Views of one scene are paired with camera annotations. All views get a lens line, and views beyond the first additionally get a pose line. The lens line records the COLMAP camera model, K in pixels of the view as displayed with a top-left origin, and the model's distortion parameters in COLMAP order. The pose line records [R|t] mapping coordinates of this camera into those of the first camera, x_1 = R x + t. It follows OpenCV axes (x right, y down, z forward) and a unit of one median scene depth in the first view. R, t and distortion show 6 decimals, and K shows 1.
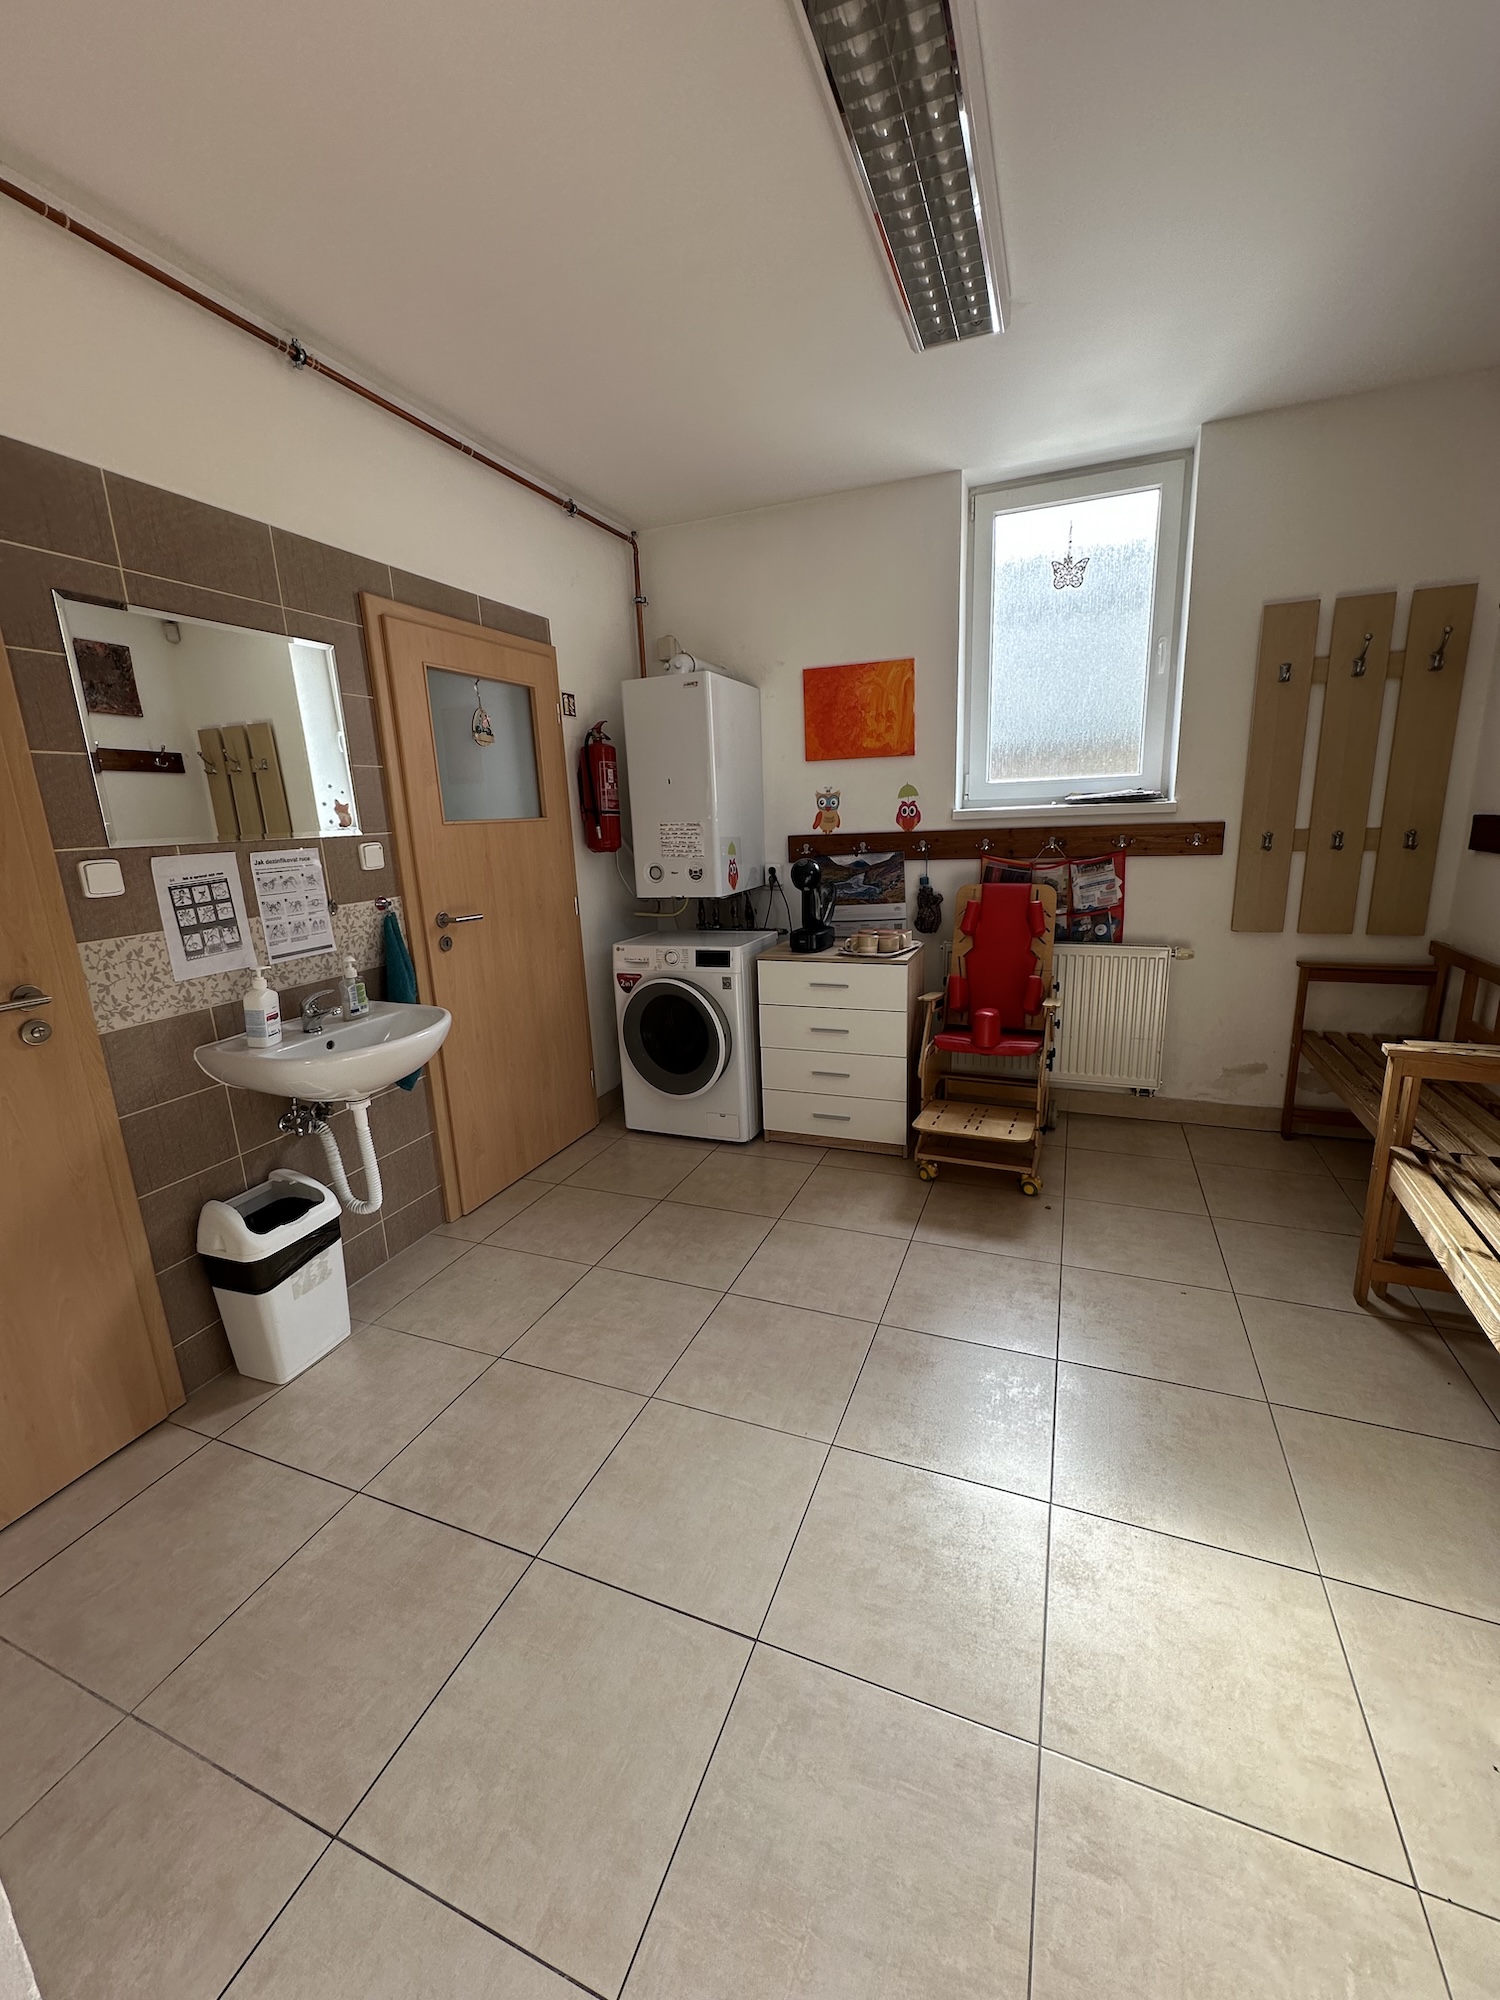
lens RADIAL K [[795.7, 0, 748.4], [0, 795.7, 997.2], [0, 0, 1]] dist [-0.002689, -0.000755]
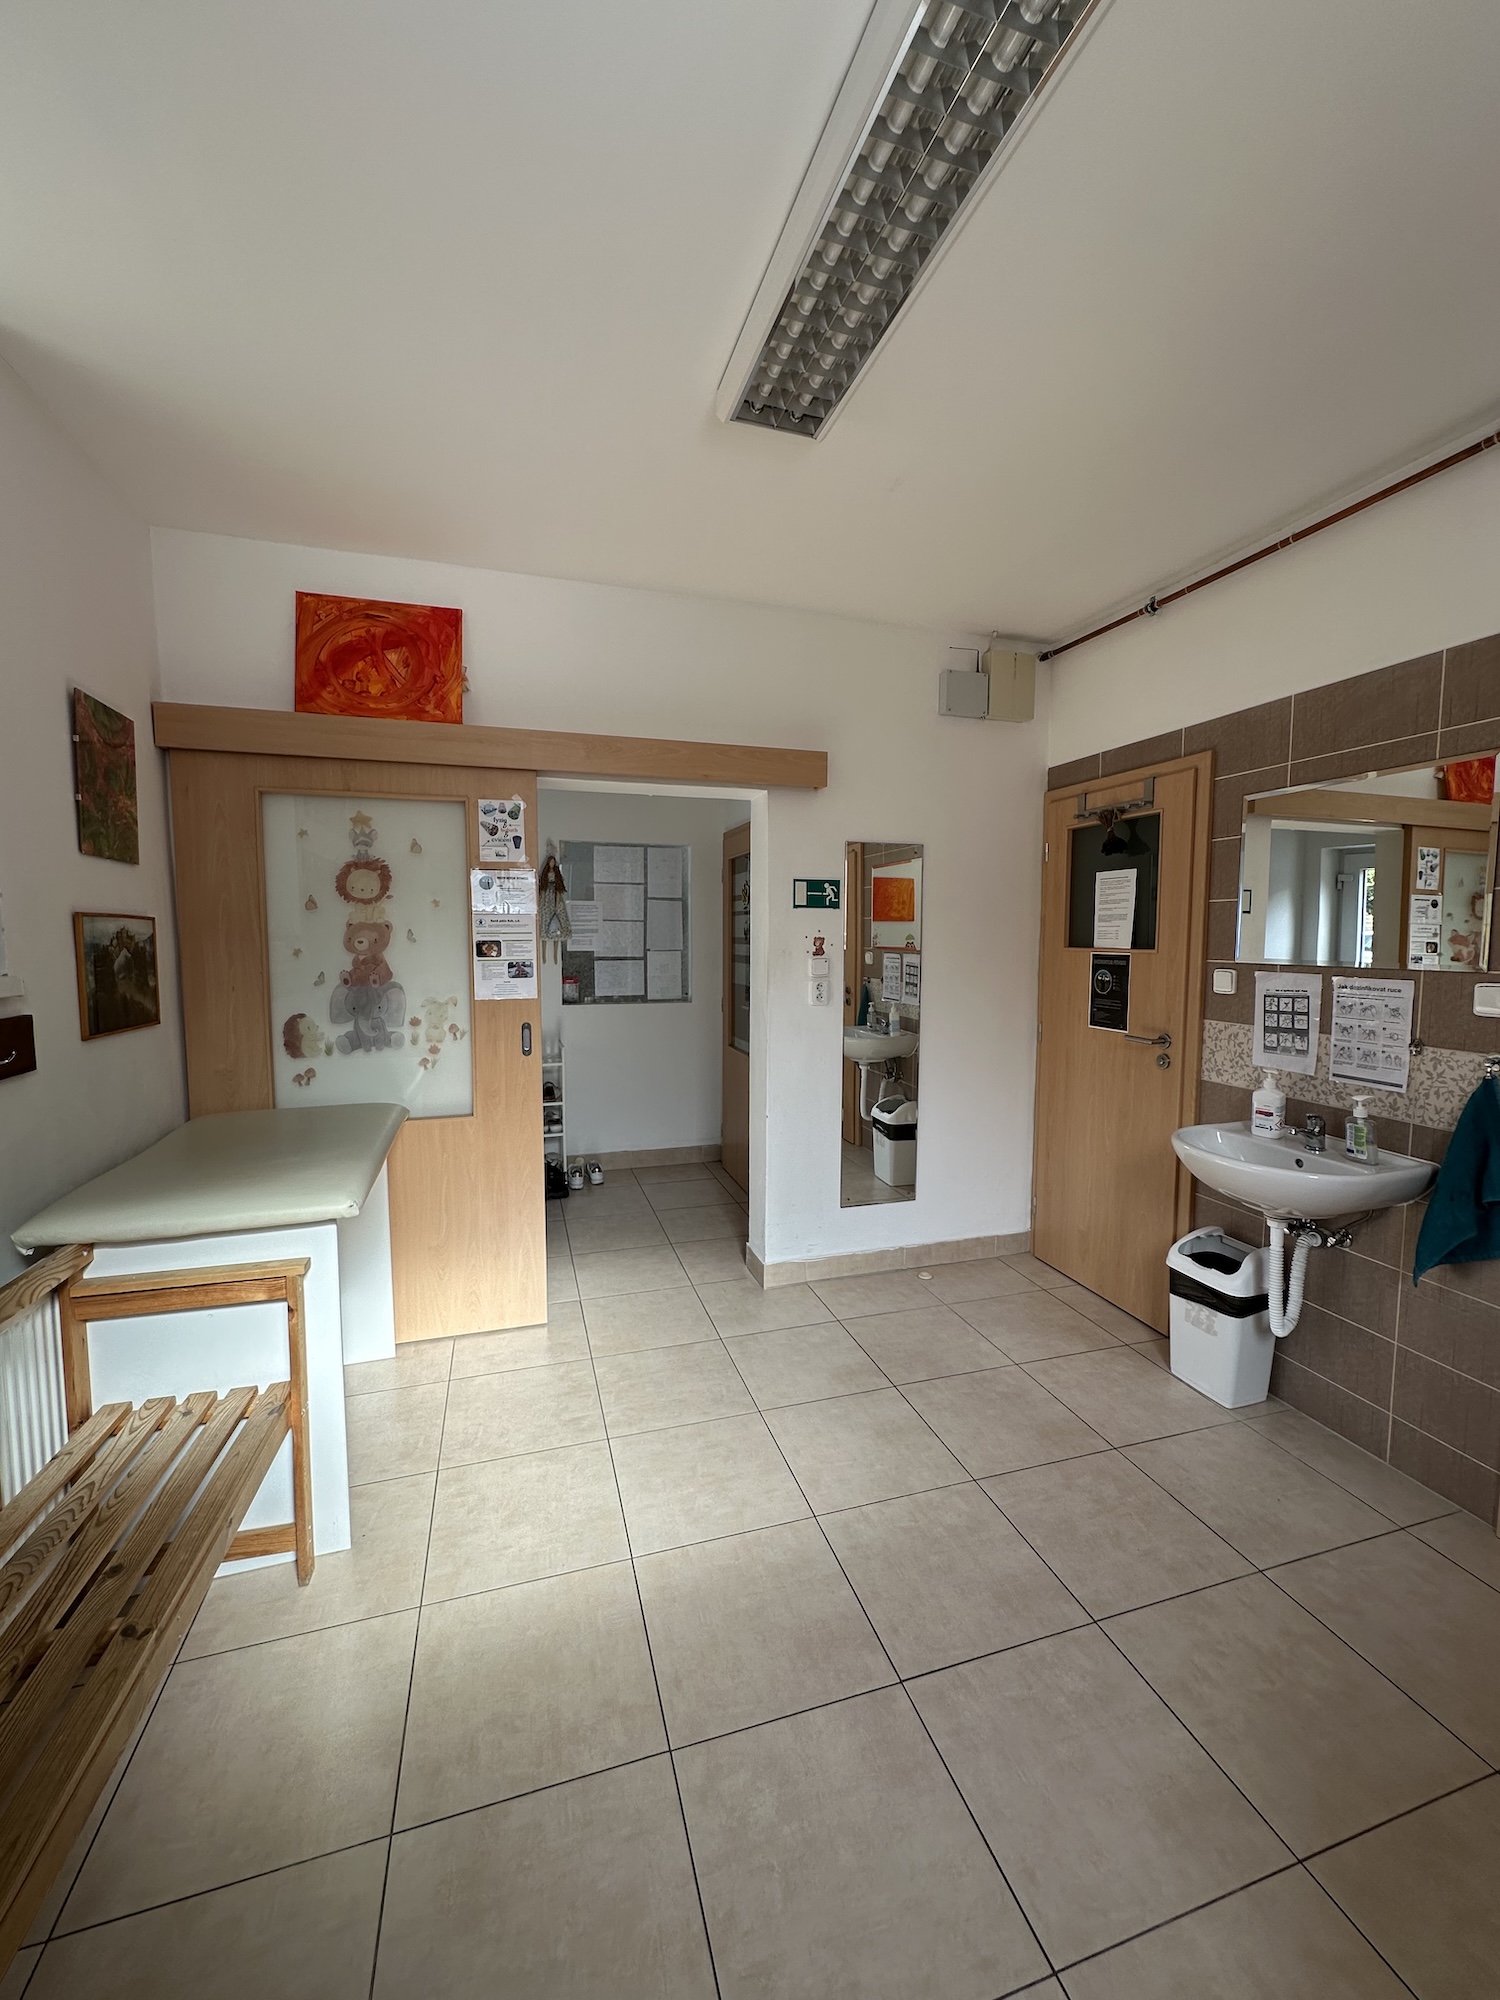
lens RADIAL K [[795.7, 0, 750.7], [0, 795.7, 998.1], [0, 0, 1]] dist [-0.002689, -0.000755]
pose [[-0.776917, 0.090341, -0.623088, 0.702014], [-0.114279, 0.952979, 0.280663, -0.380359], [0.619145, 0.289258, -0.730061, 1.348967]]
